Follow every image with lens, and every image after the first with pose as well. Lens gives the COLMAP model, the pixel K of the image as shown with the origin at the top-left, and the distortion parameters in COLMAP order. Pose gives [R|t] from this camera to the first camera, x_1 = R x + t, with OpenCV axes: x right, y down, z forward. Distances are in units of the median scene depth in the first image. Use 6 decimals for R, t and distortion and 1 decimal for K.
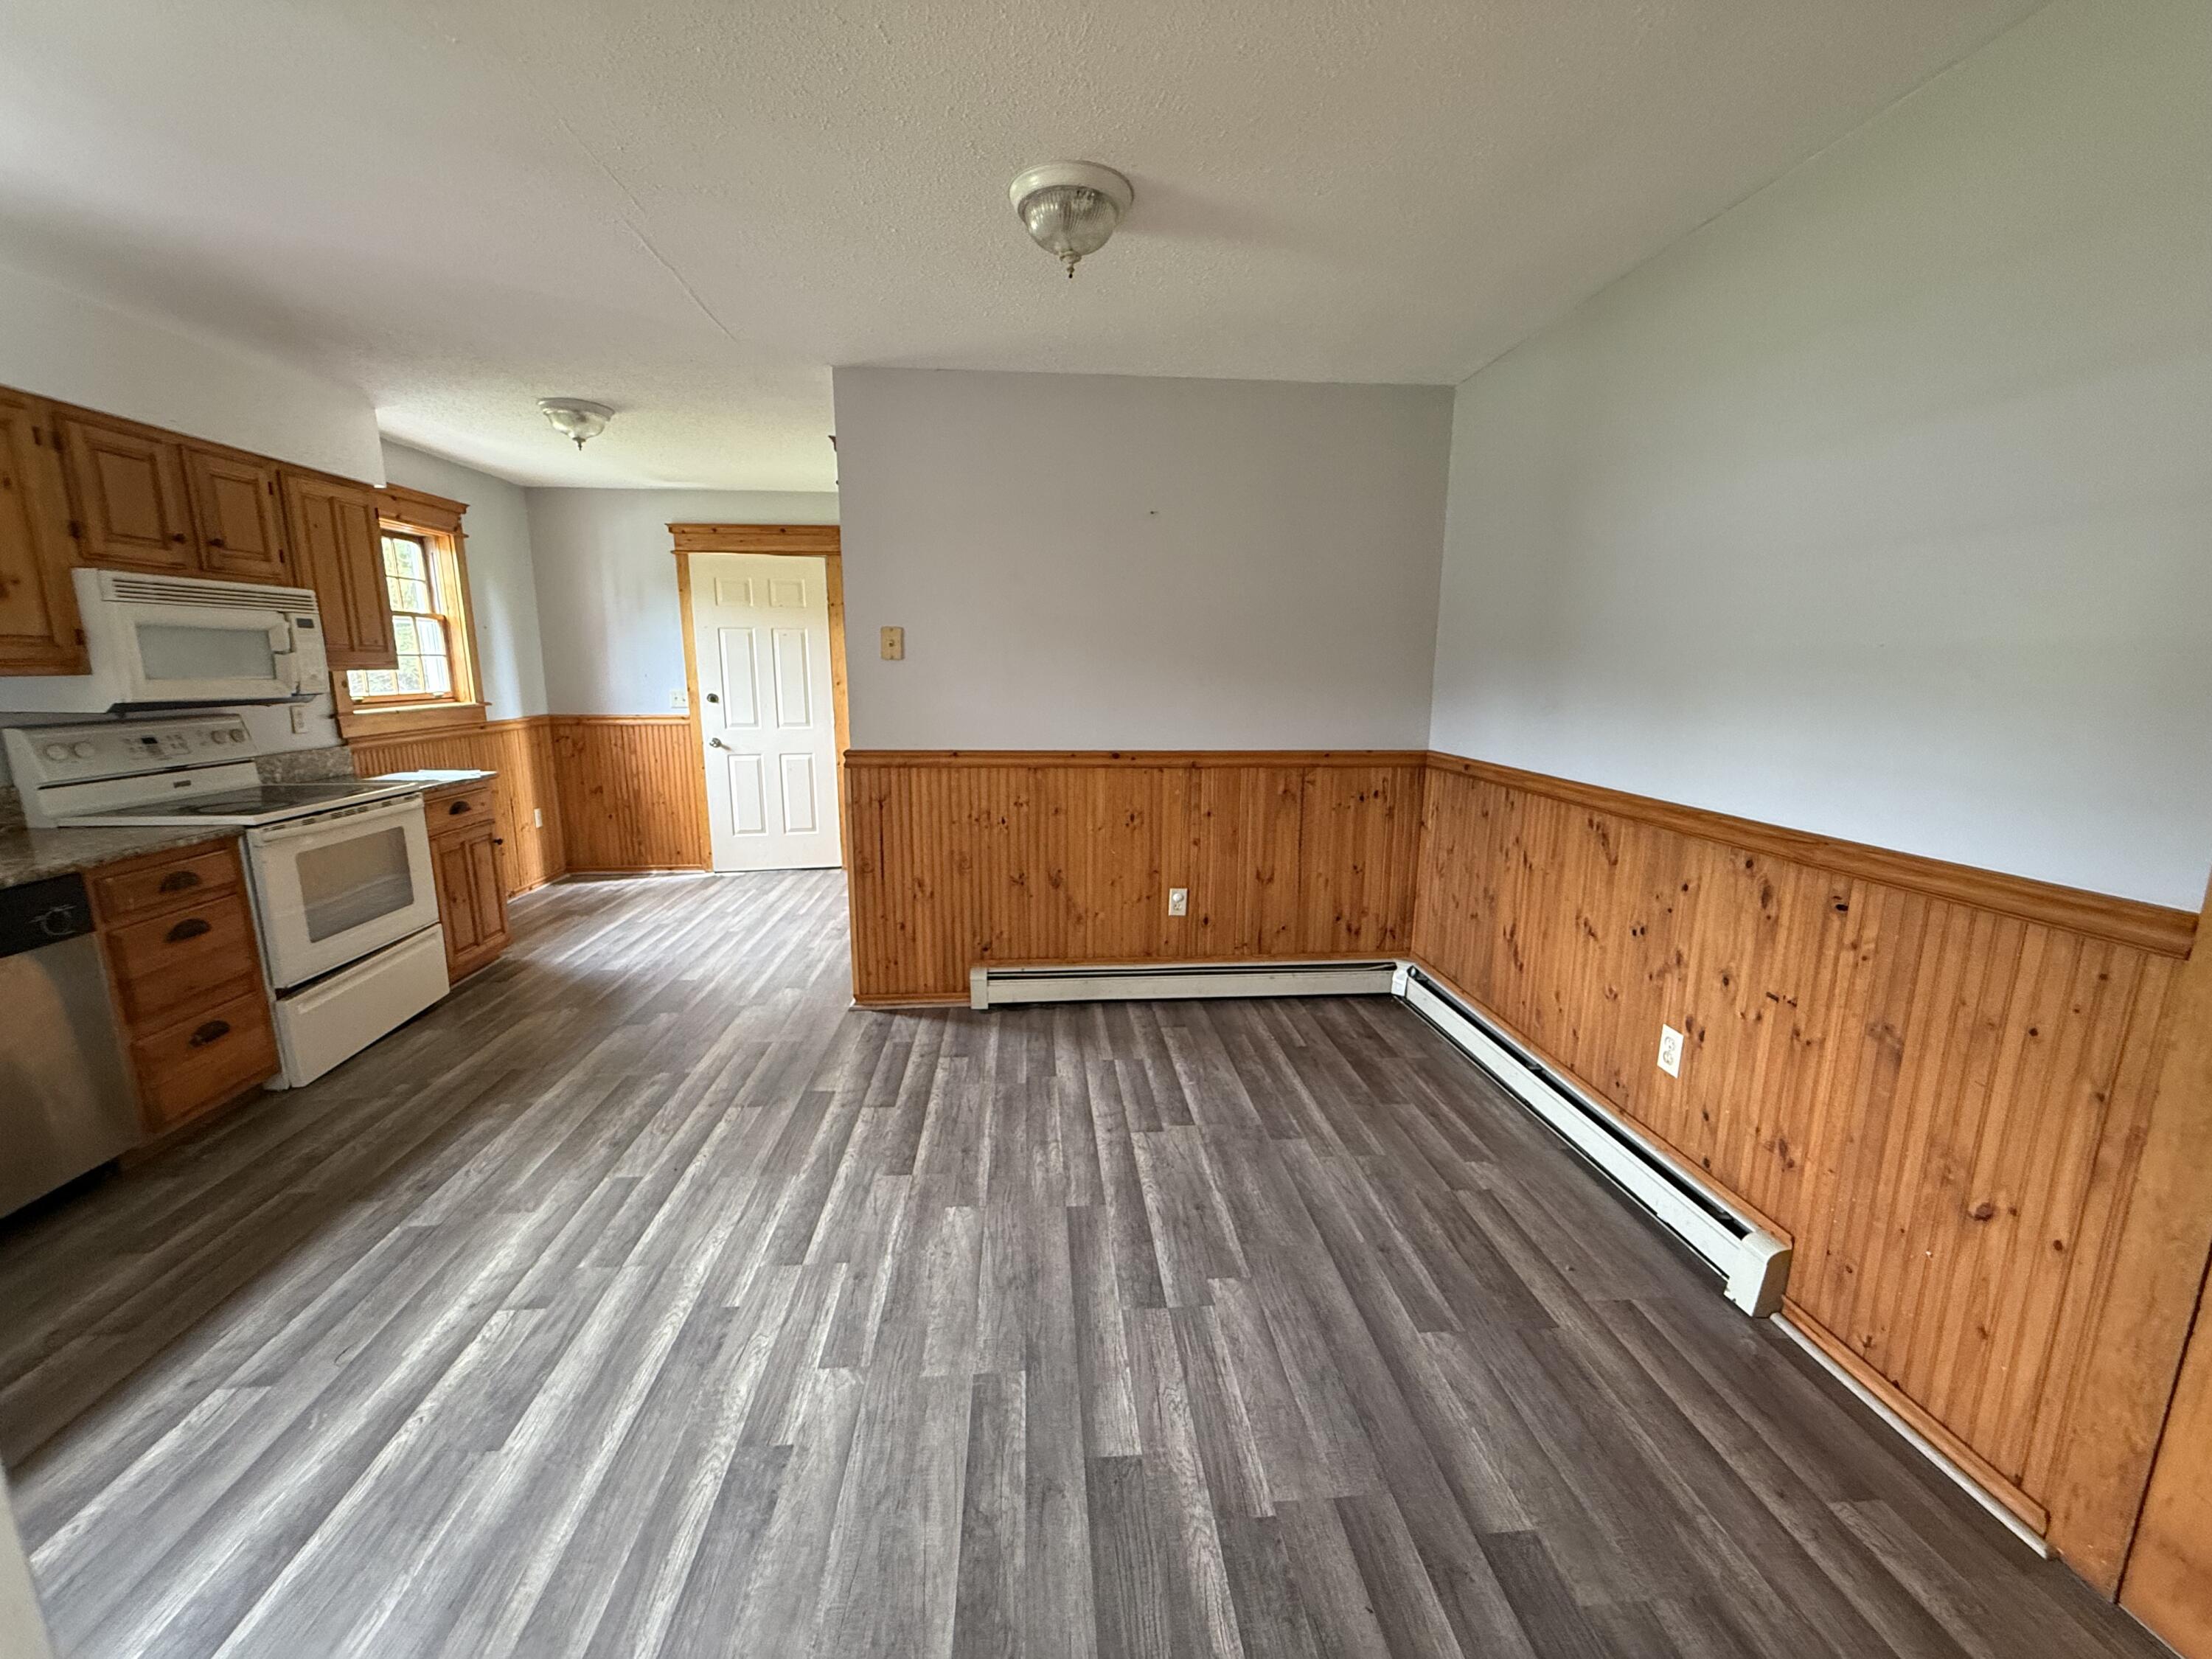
lens RADIAL K [[880.0, 0, 1099.9], [0, 880.0, 831.1], [0, 0, 1]] dist [-0.001897, 0.000348]
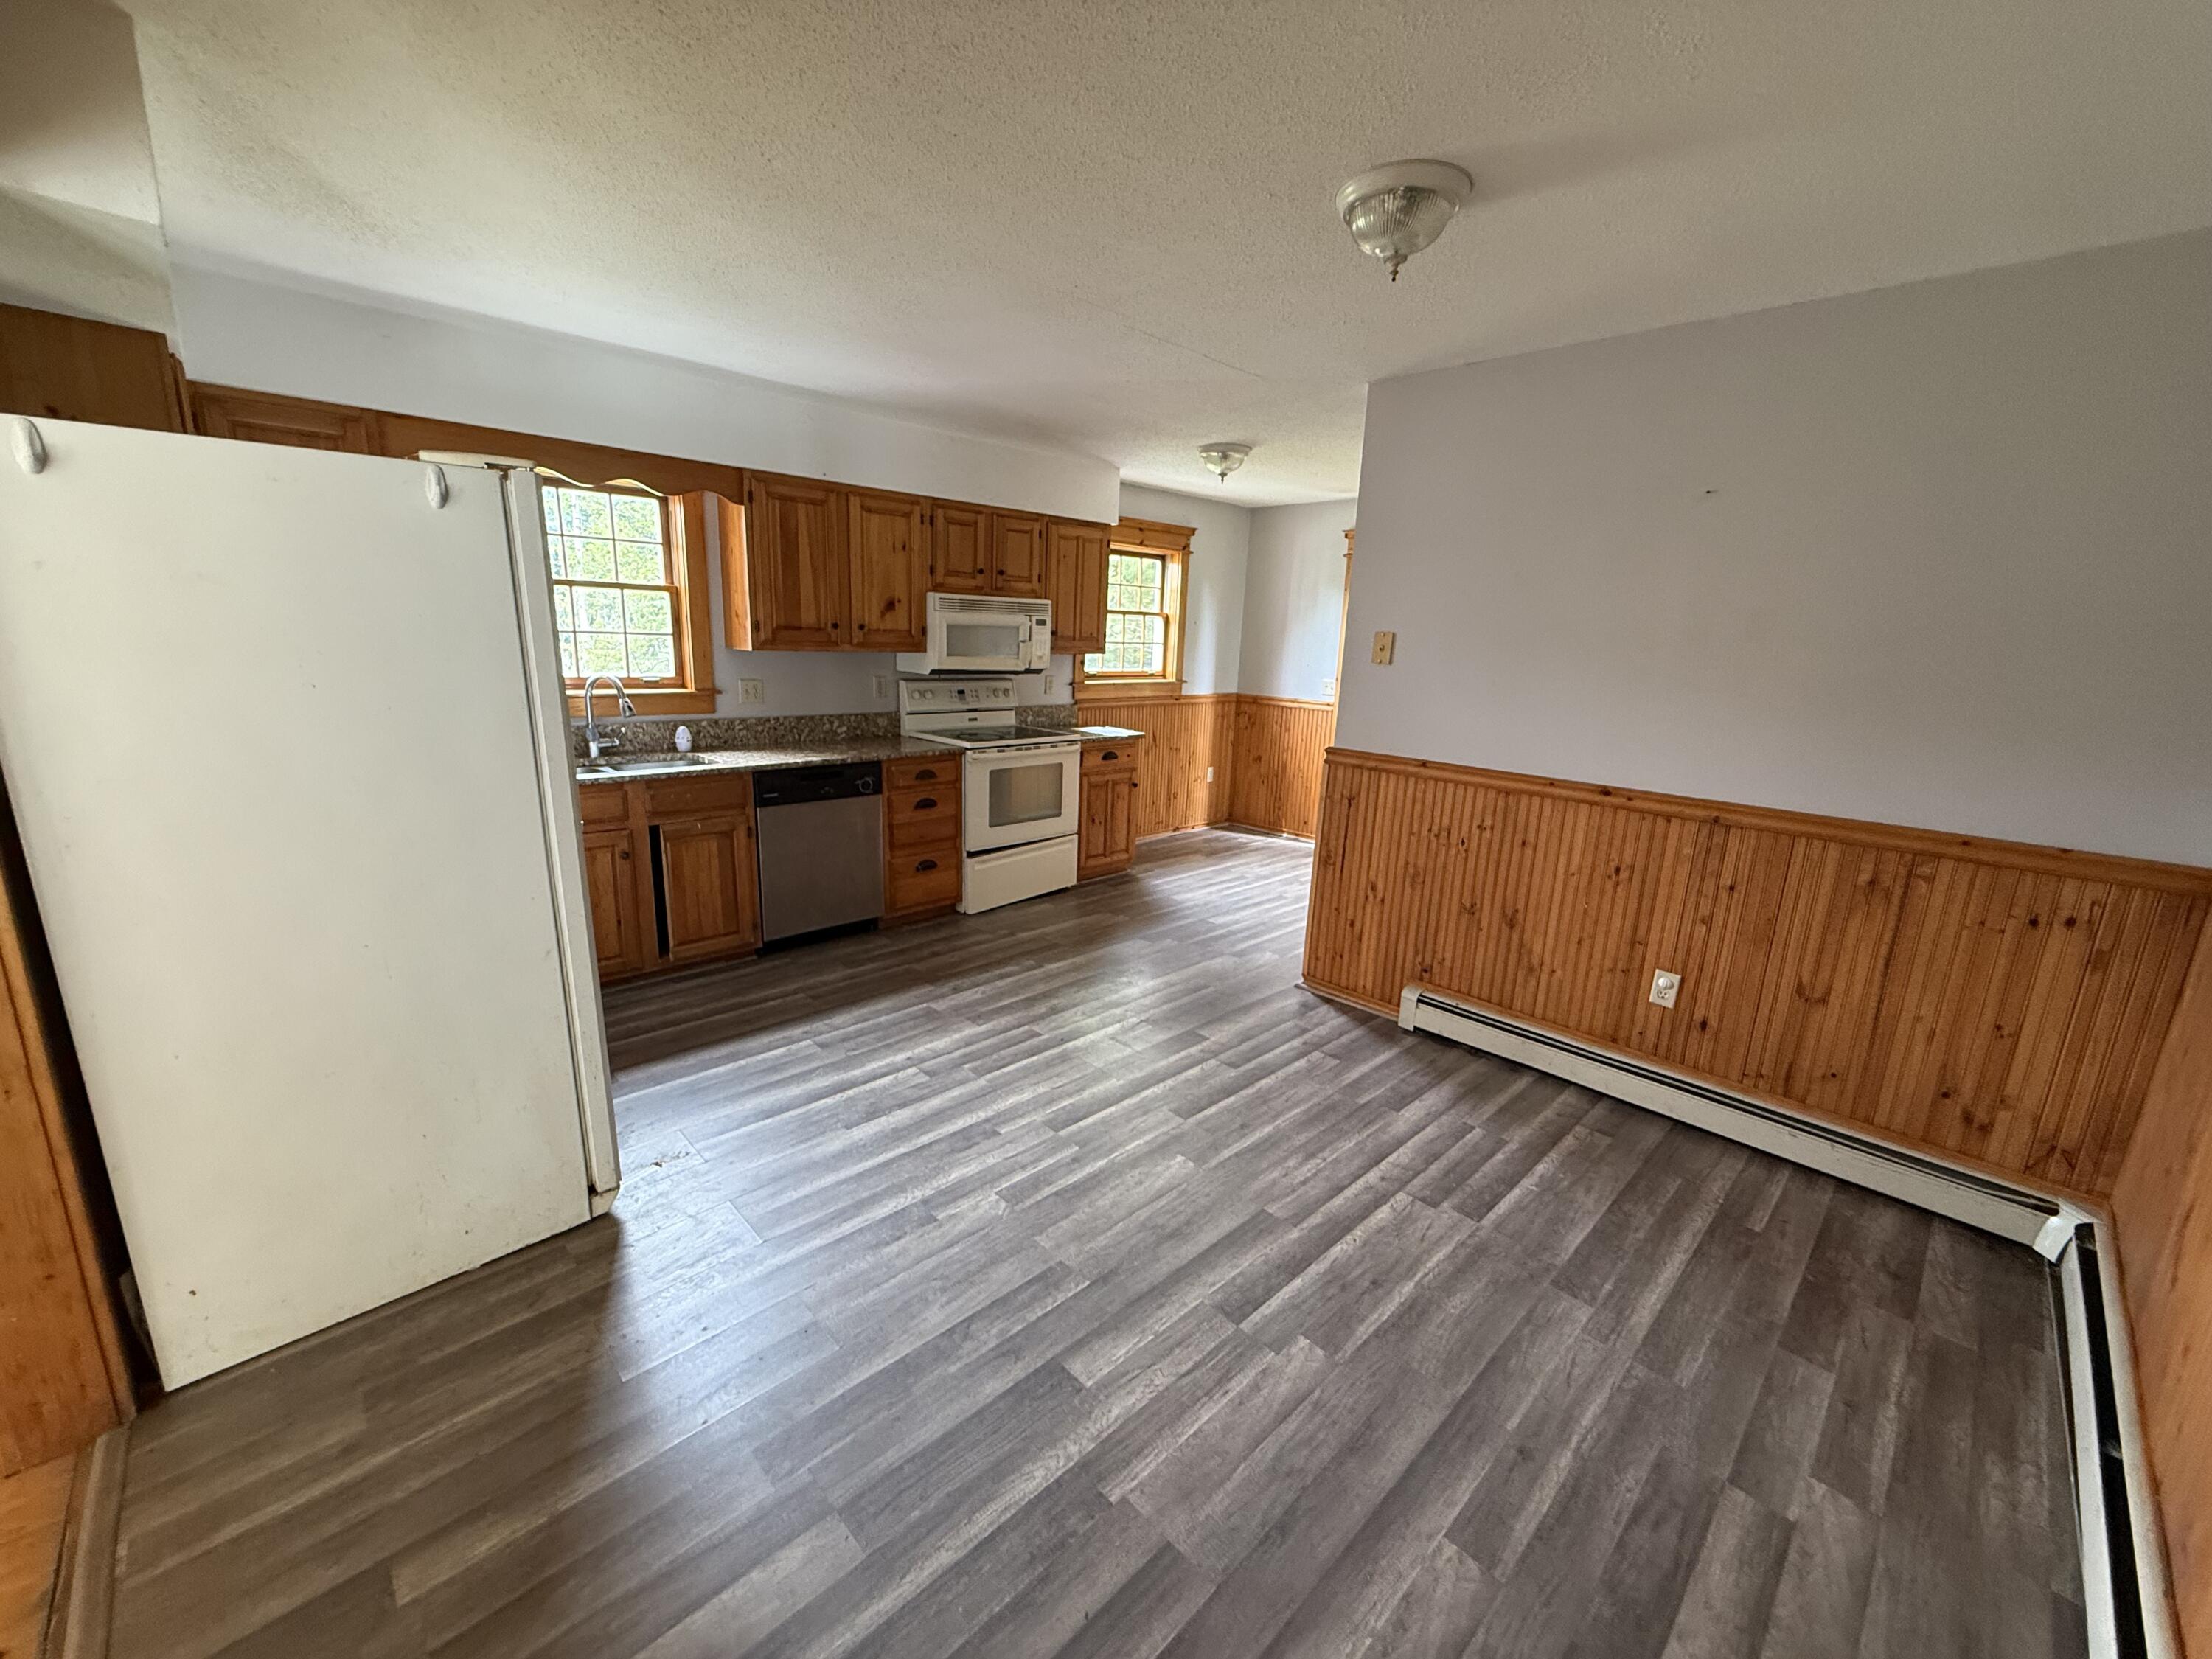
lens RADIAL K [[880.0, 0, 1098.6], [0, 880.0, 830.0], [0, 0, 1]] dist [-0.001897, 0.000348]
pose [[0.633160, 0.188141, -0.750807, 0.426838], [-0.178149, 0.979389, 0.095186, -0.054925], [0.753240, 0.073487, 0.653627, 0.124483]]
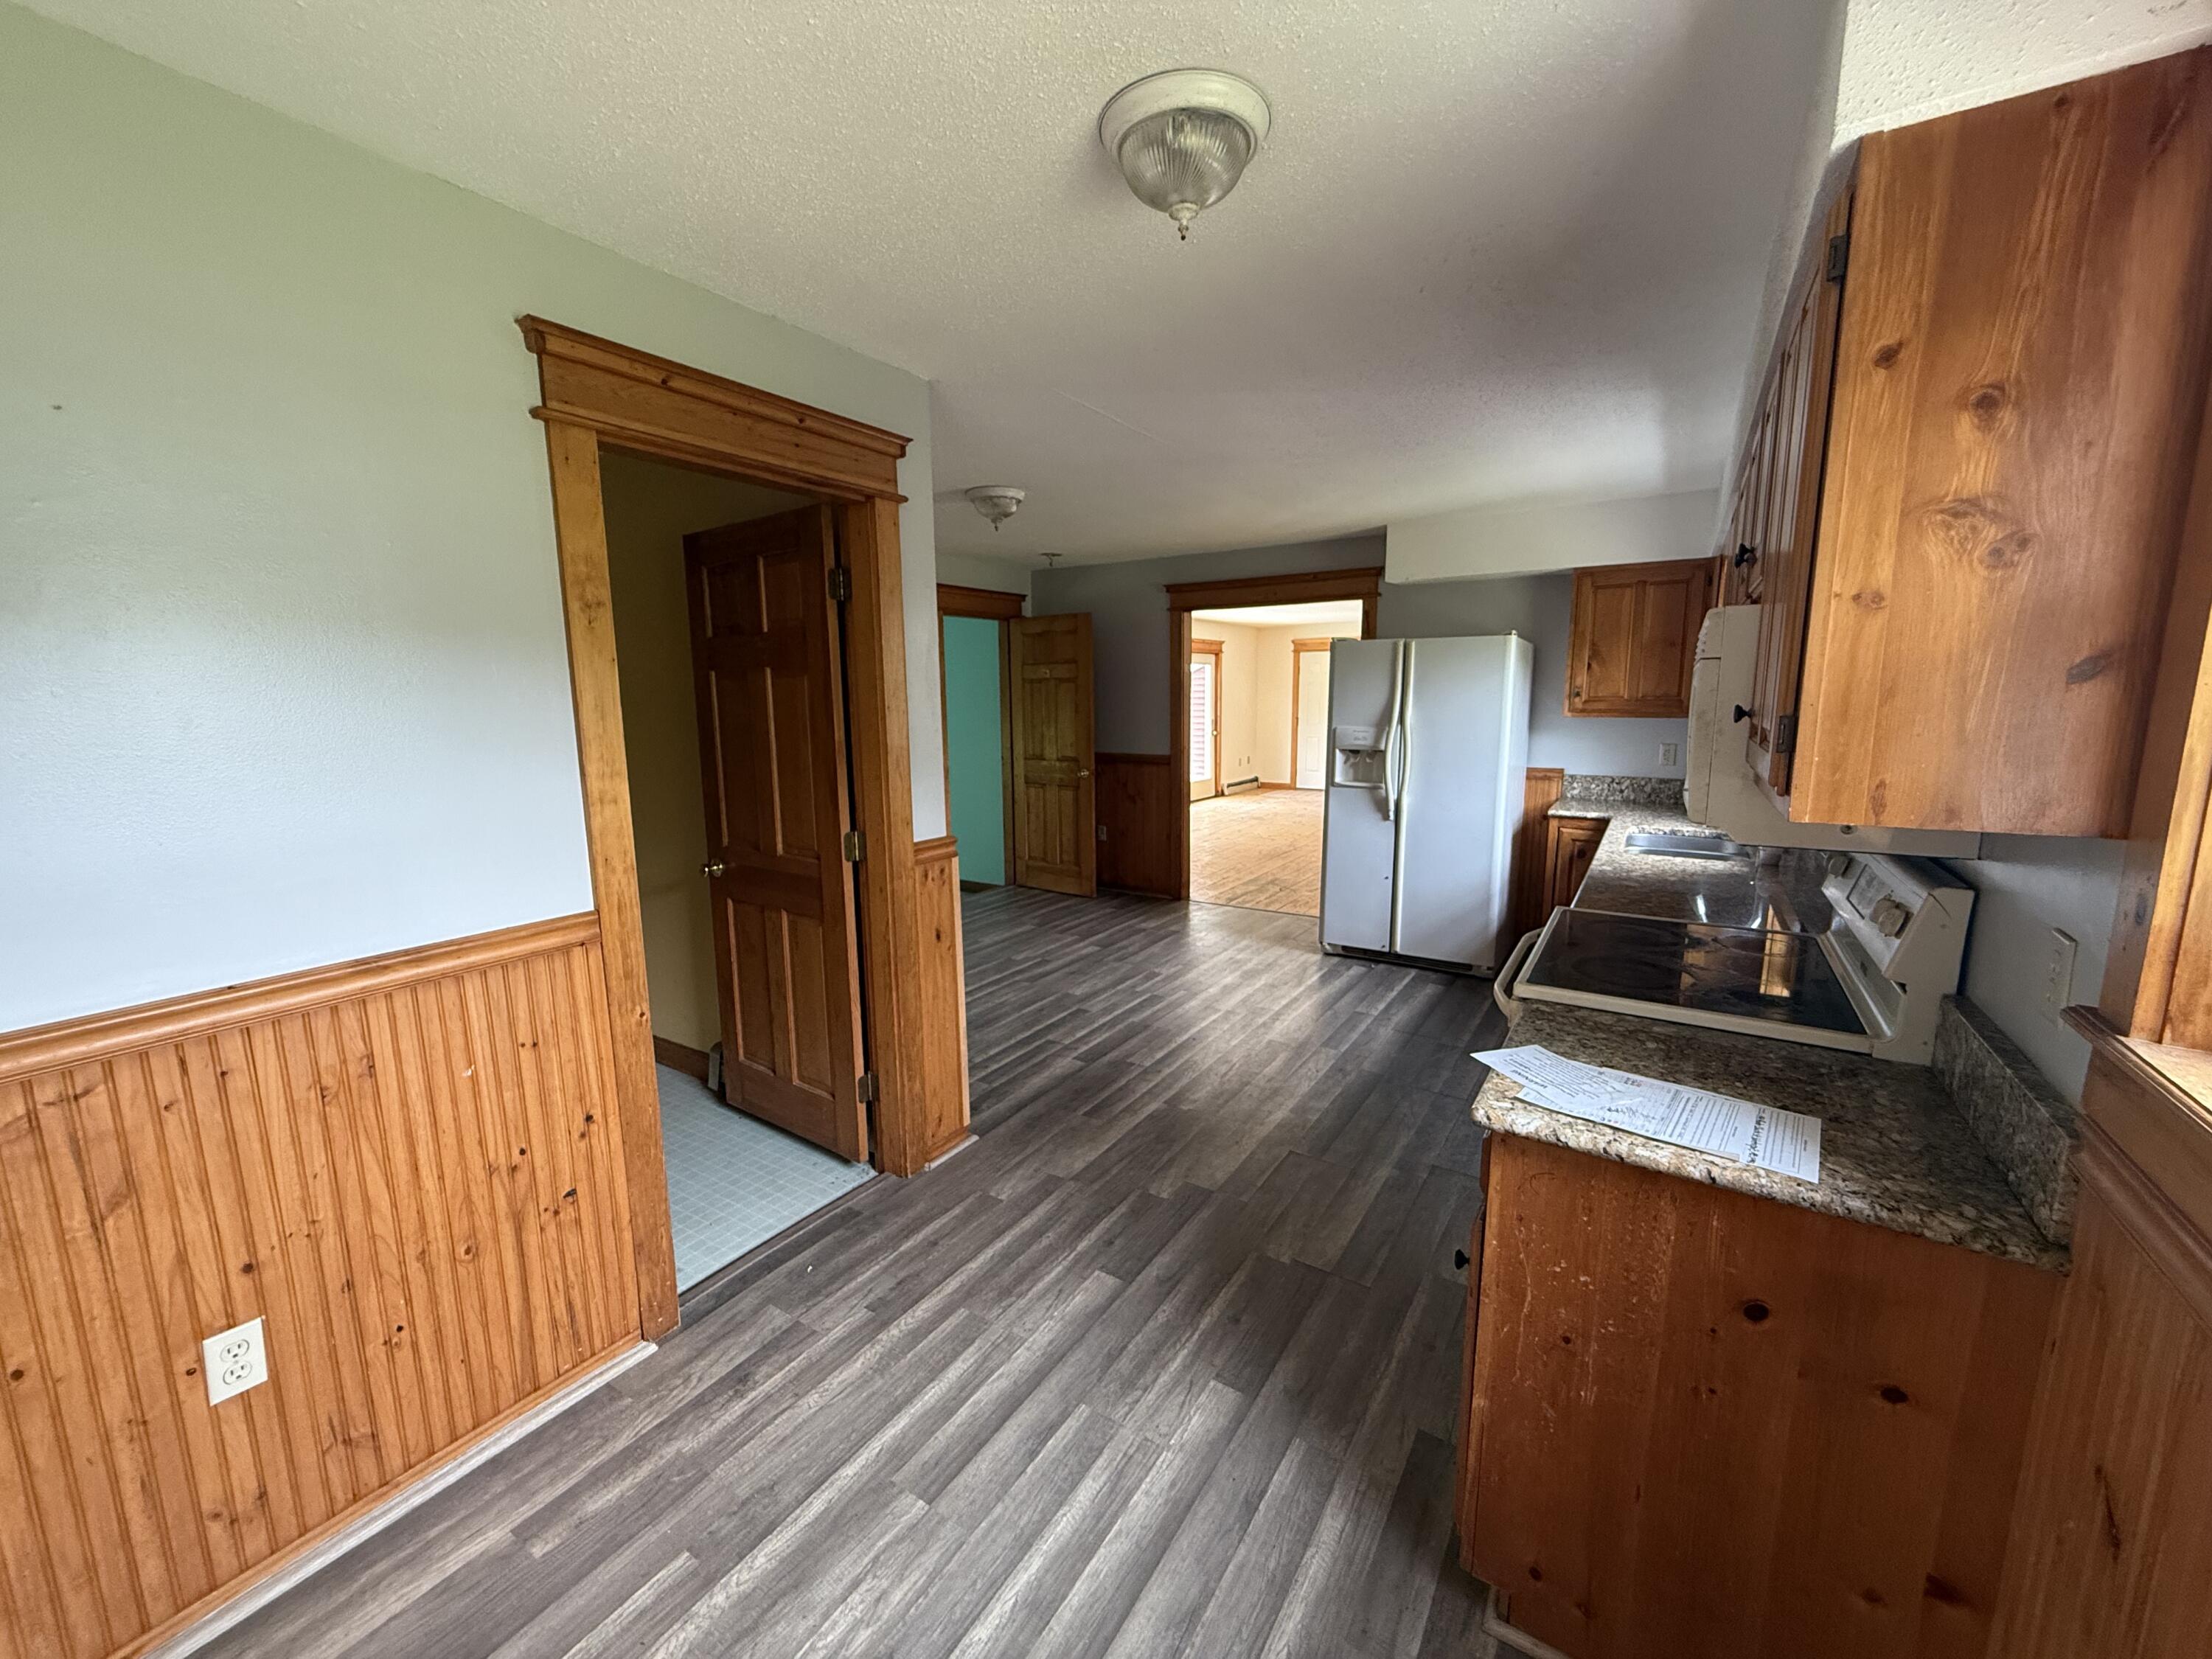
lens RADIAL K [[880.0, 0, 1097.0], [0, 880.0, 832.7], [0, 0, 1]] dist [-0.001897, 0.000348]
pose [[-0.790854, -0.095430, 0.604519, -1.087970], [0.120388, 0.944210, 0.306551, -0.403862], [-0.600048, 0.315214, -0.735244, 1.850062]]
